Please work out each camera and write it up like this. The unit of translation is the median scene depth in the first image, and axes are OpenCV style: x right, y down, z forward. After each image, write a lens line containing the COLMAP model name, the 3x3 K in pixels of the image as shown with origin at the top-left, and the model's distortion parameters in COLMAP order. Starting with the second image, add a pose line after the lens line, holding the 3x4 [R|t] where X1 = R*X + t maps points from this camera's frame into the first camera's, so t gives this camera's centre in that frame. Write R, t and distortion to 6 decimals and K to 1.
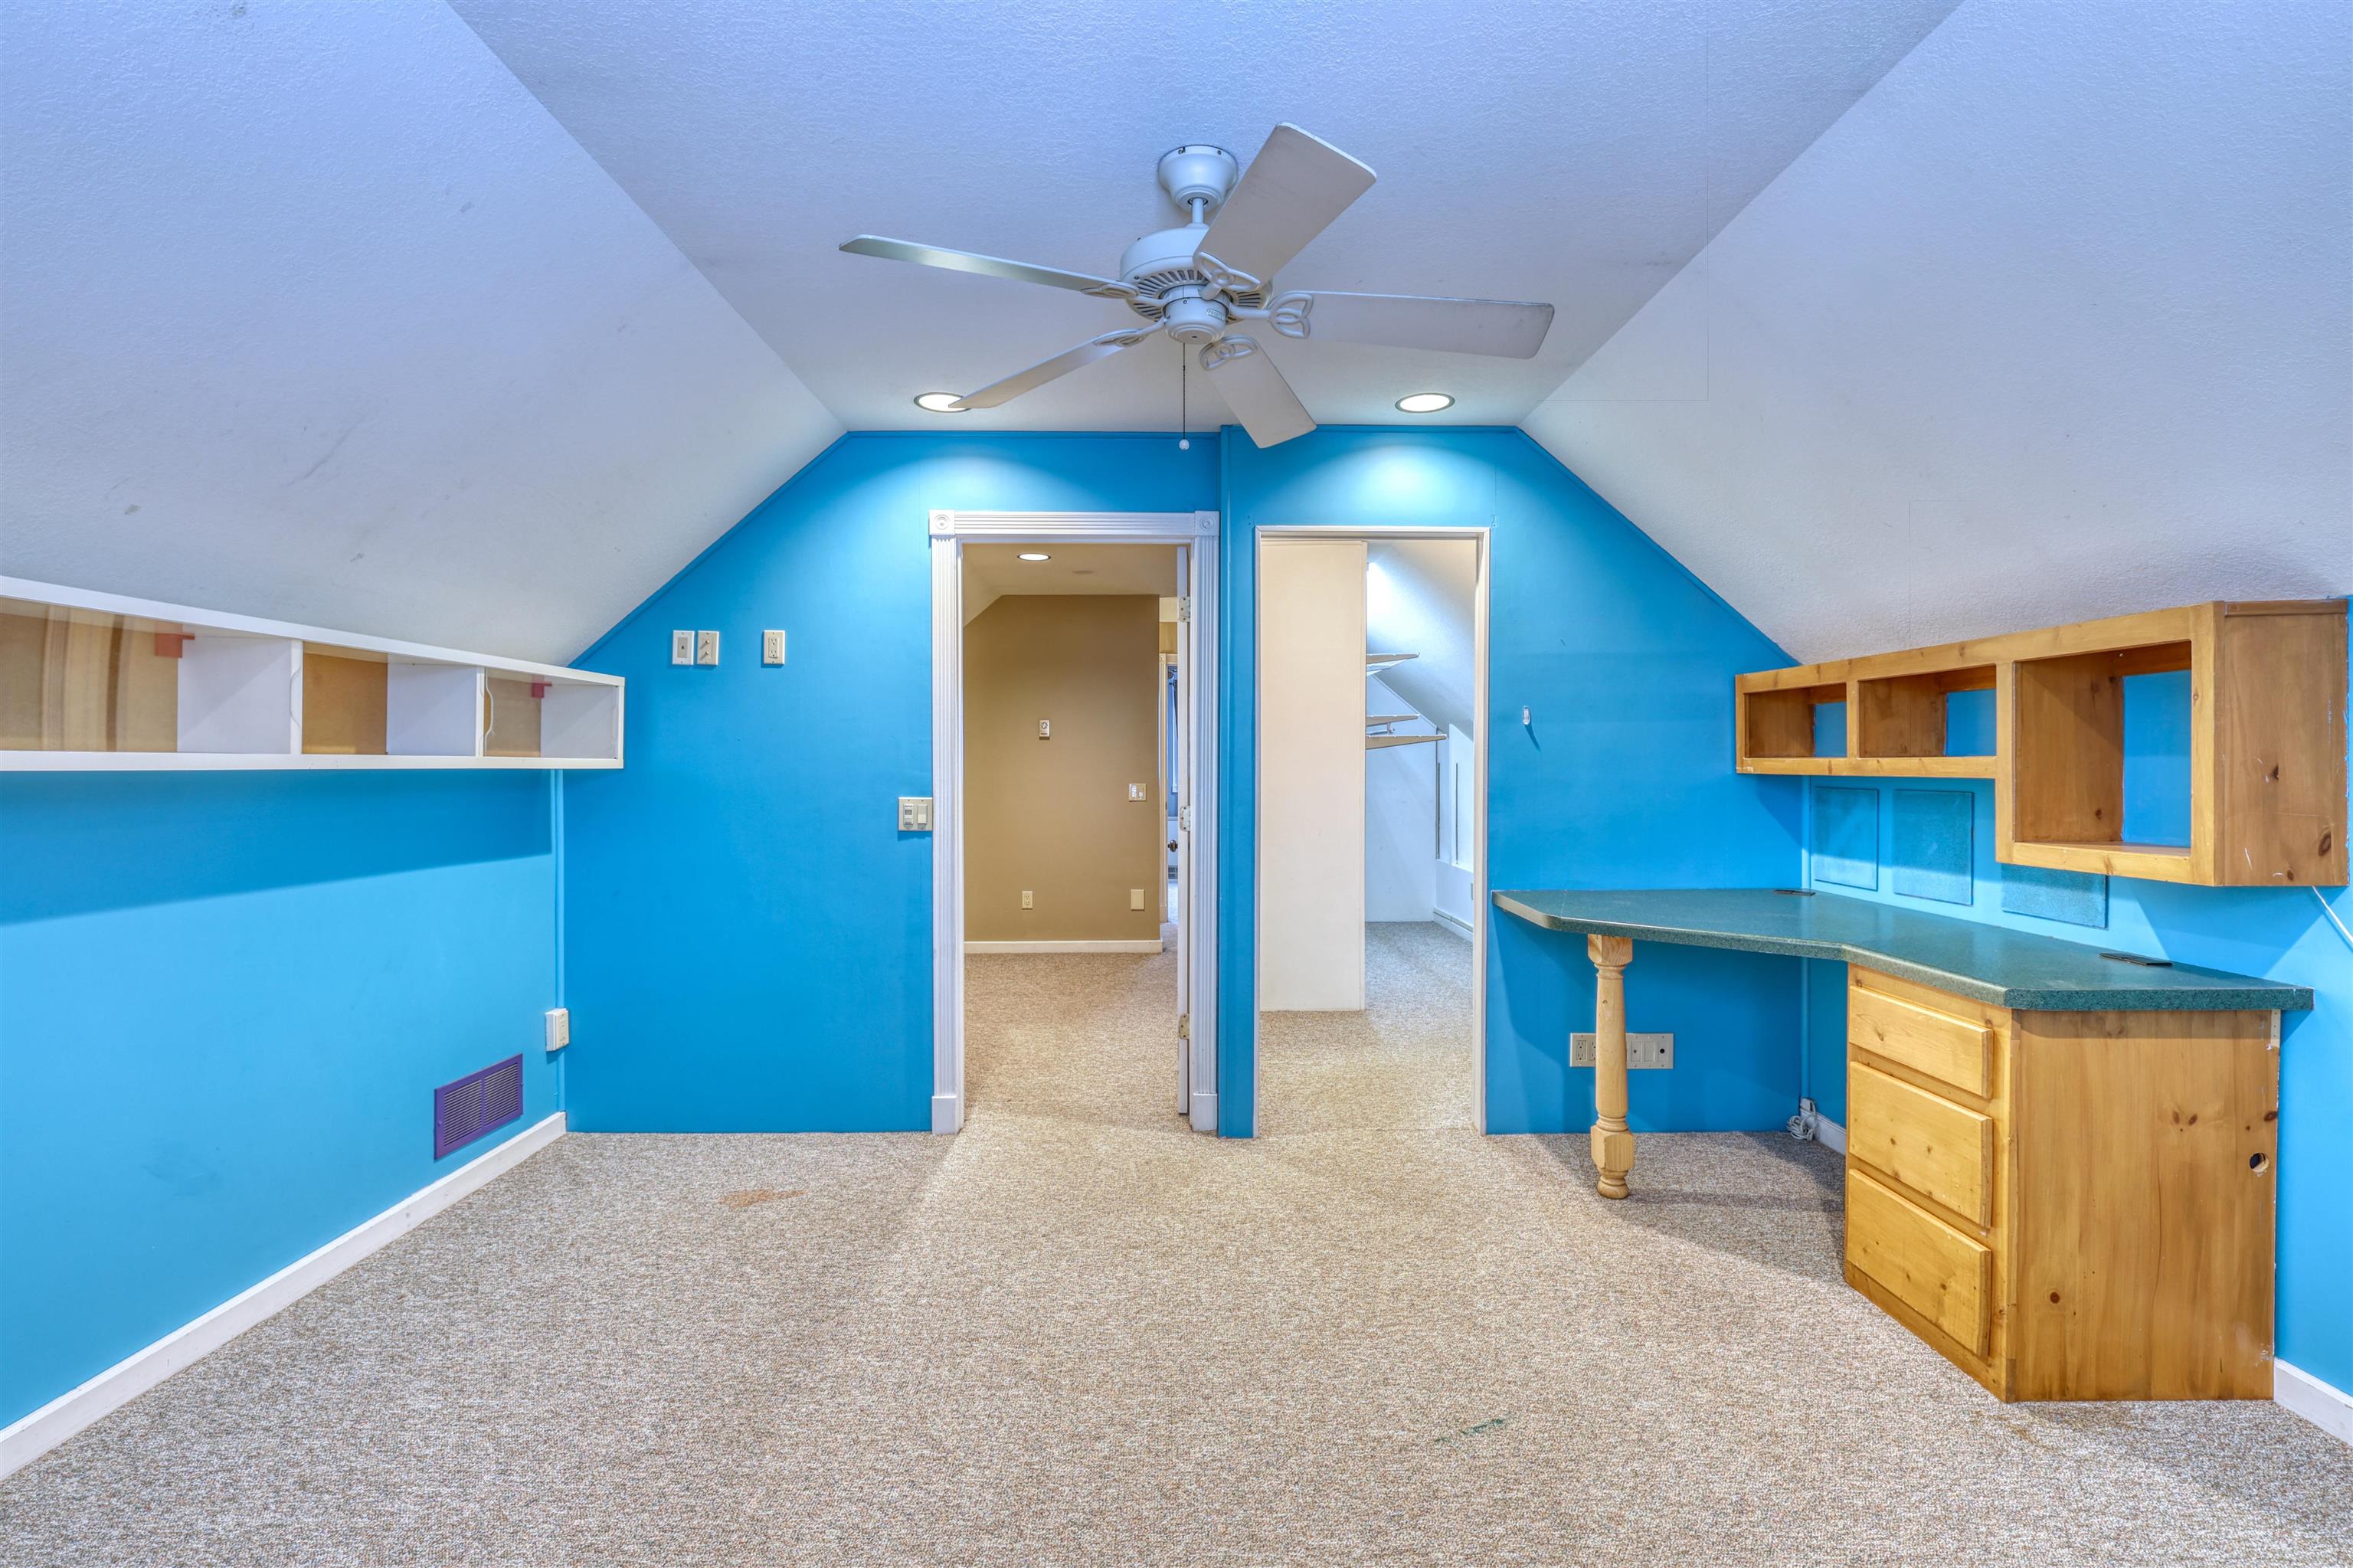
lens RADIAL K [[1051.2, 0, 1179.1], [0, 1051.2, 778.9], [0, 0, 1]] dist [0.000160, -0.000404]
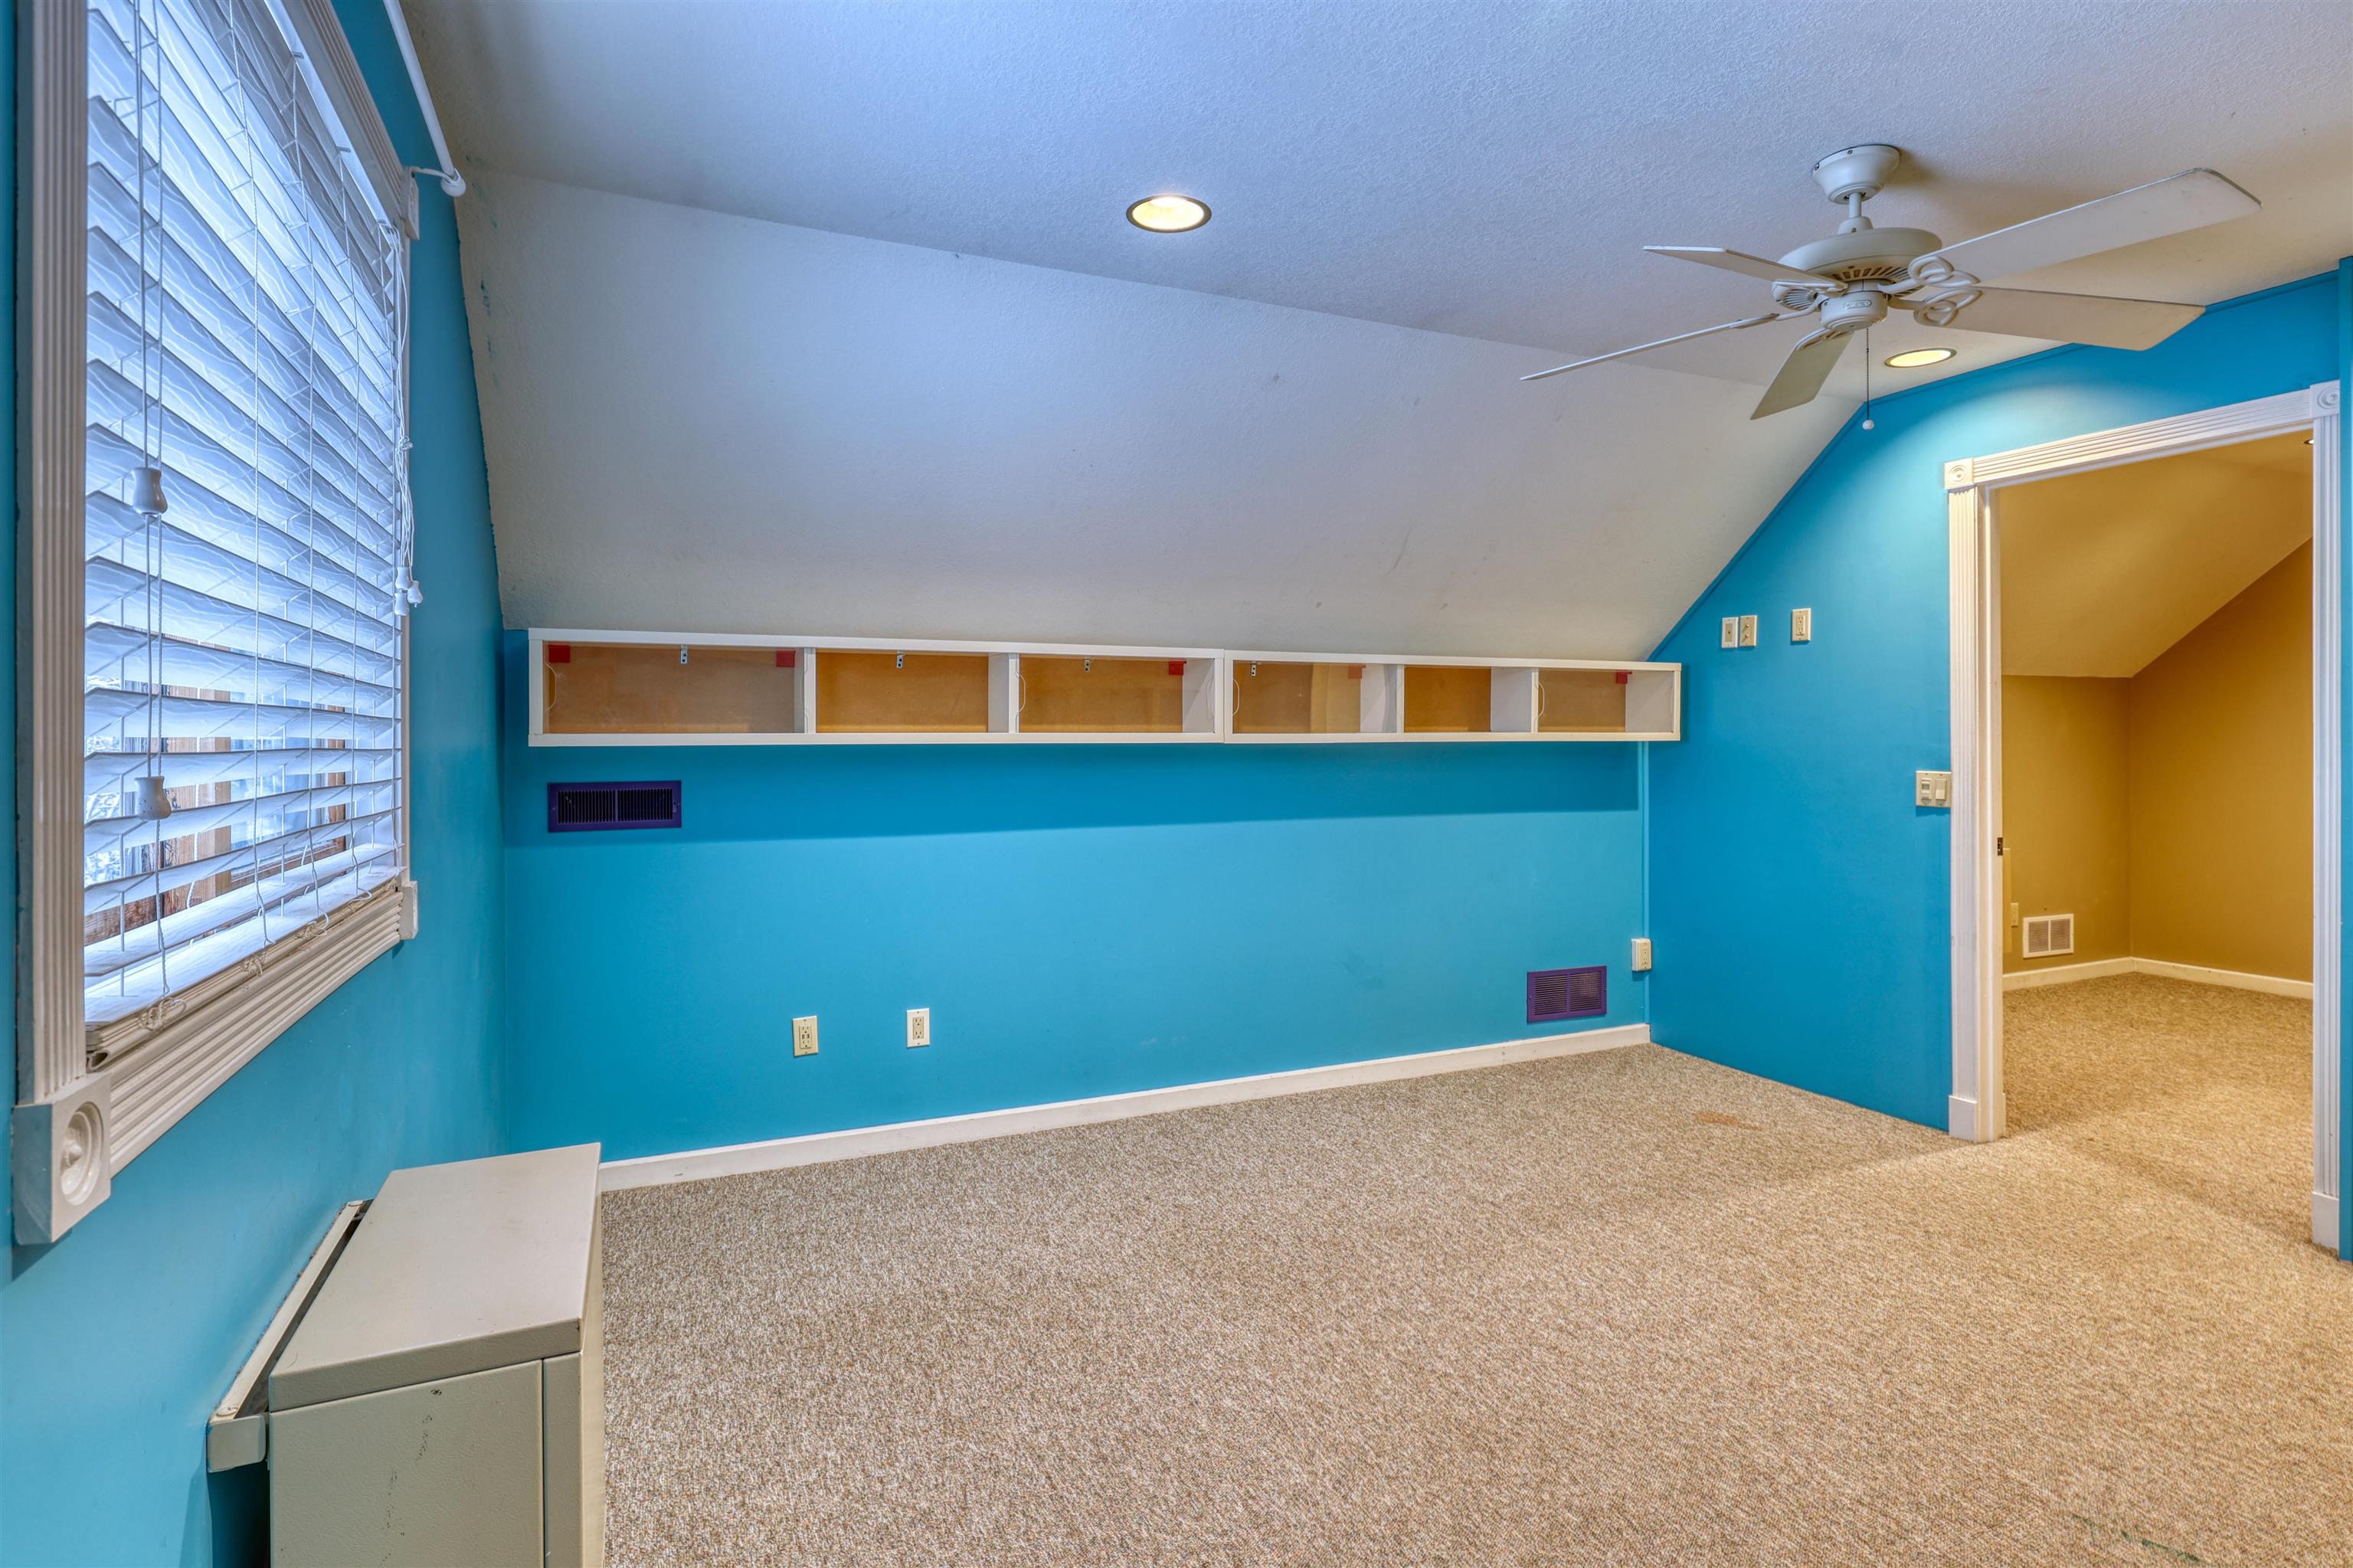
lens RADIAL K [[1190.1, 0, 1177.6], [0, 1190.1, 739.4], [0, 0, 1]] dist [-0.000353, -0.000456]
pose [[0.394733, -0.001292, -0.918795, 0.475652], [-0.006870, 0.999967, -0.004358, -0.001673], [0.918770, 0.008033, 0.394711, -0.041442]]
